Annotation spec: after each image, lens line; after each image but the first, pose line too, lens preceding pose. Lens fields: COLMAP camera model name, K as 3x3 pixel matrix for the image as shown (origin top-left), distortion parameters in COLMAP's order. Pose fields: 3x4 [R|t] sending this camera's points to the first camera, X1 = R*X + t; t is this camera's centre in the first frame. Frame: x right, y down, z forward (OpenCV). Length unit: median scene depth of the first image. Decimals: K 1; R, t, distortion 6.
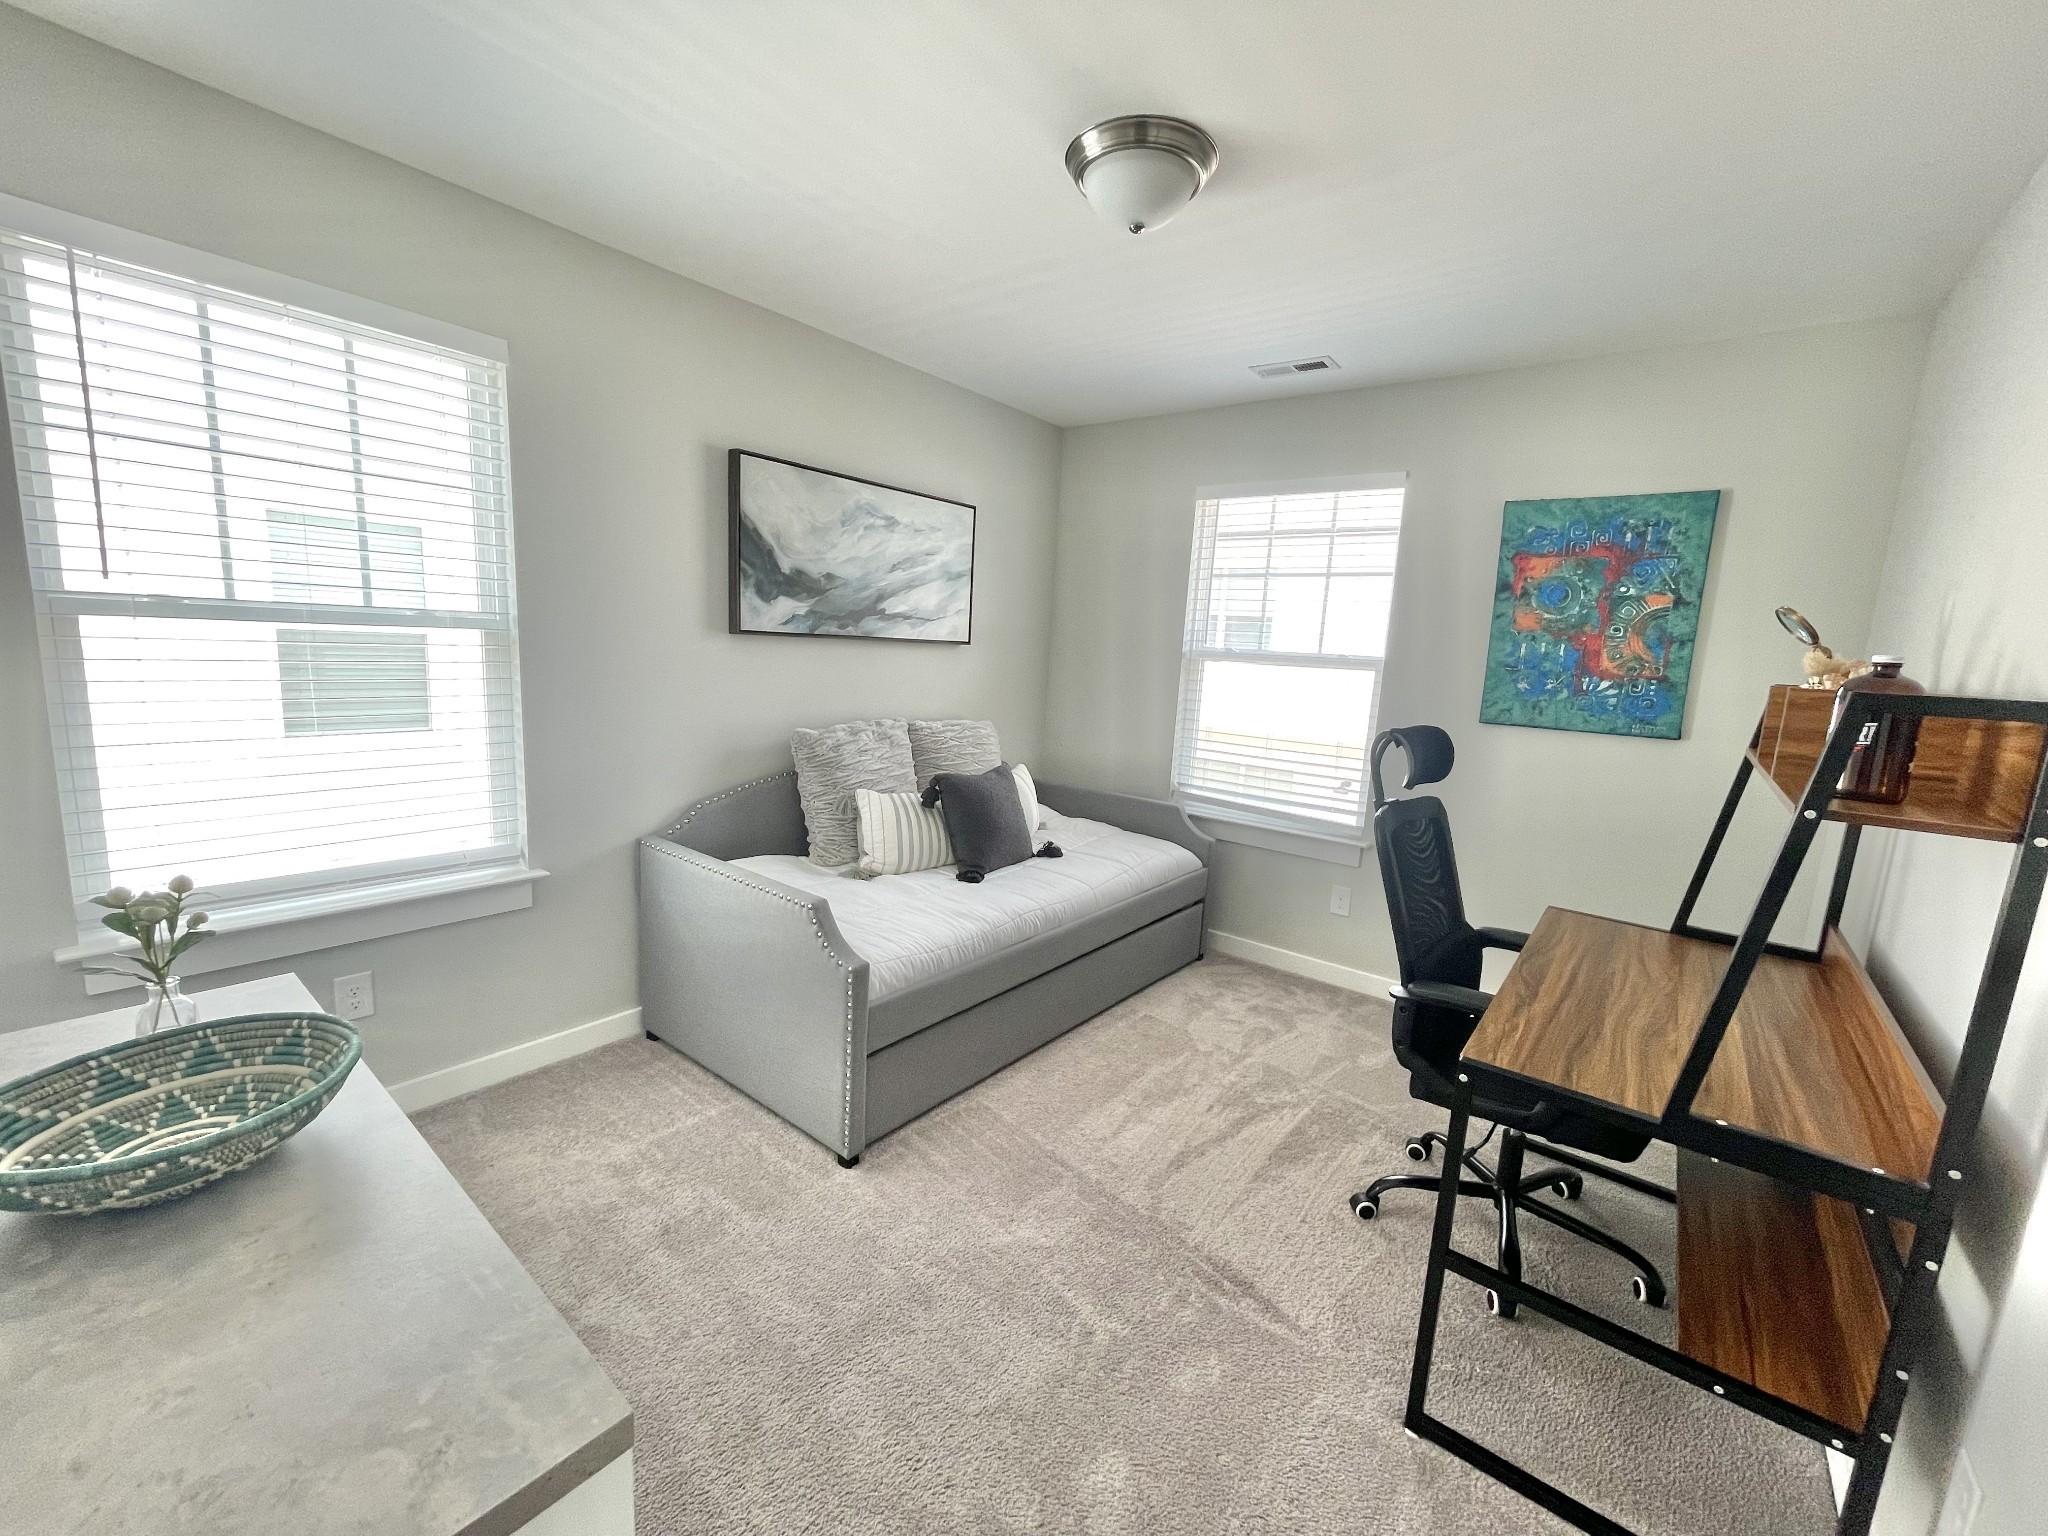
lens RADIAL K [[823.2, 0, 1029.8], [0, 823.2, 768.6], [0, 0, 1]] dist [-0.006987, 0.000882]
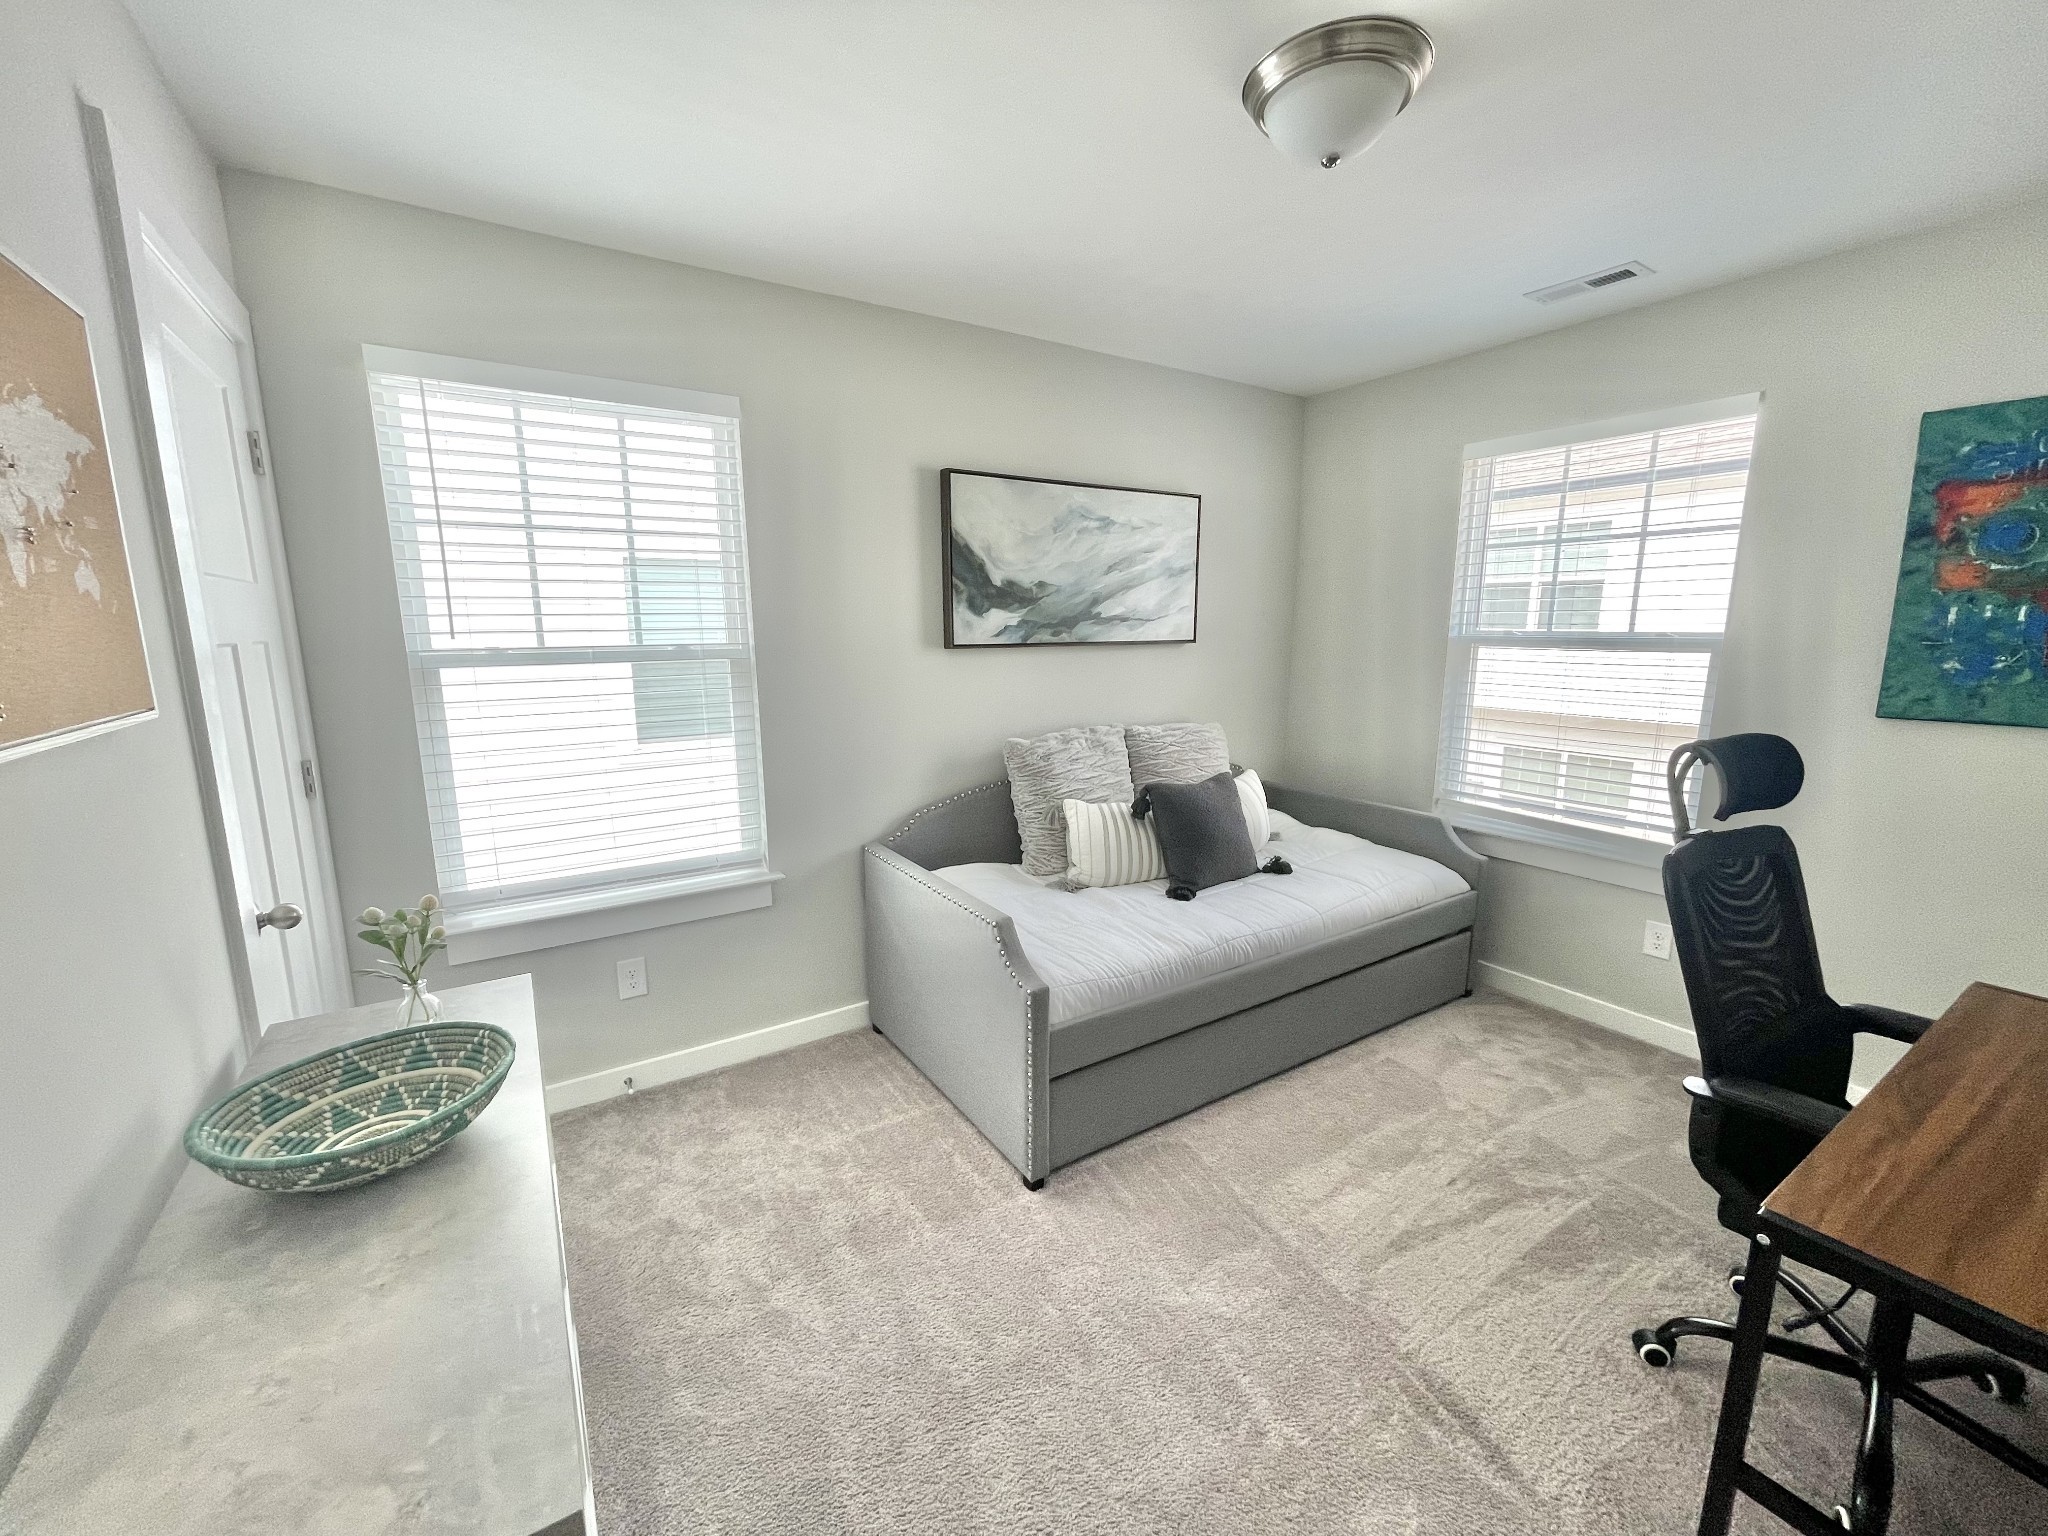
lens RADIAL K [[823.2, 0, 1028.2], [0, 823.2, 771.0], [0, 0, 1]] dist [-0.006987, 0.000882]
pose [[0.944776, -0.000058, -0.327717, 0.093165], [0.005195, 0.999877, 0.014798, -0.031604], [0.327676, -0.015683, 0.944660, 0.068441]]
